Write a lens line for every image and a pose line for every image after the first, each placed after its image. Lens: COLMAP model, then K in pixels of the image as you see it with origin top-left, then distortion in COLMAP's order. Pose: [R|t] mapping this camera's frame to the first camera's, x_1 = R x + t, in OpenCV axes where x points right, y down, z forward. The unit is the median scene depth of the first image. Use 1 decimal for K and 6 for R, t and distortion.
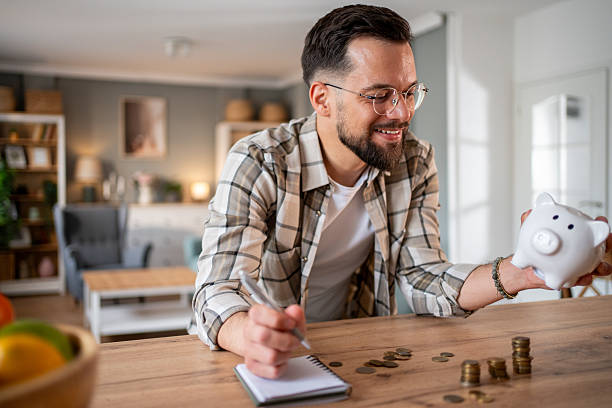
lens RADIAL K [[597.0, 0, 304.4], [0, 597.0, 204.1], [0, 0, 1]] dist [0.010692, 0.013470]
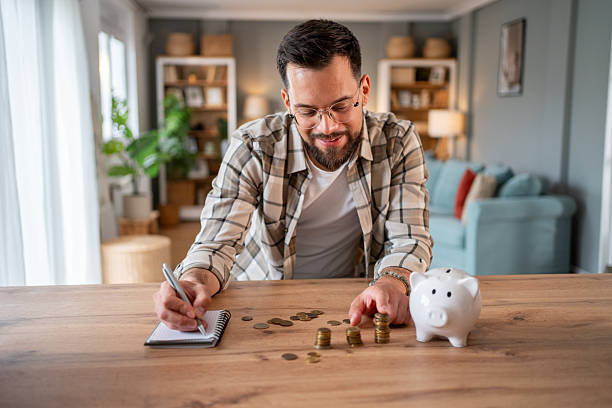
lens RADIAL K [[597.0, 0, 304.4], [0, 597.0, 204.1], [0, 0, 1]] dist [0.010692, 0.013470]
pose [[0.955680, 0.049014, -0.290298, 0.379253], [-0.015794, 0.993160, 0.115692, -0.099471], [0.293982, -0.105979, 0.949917, -0.134733]]
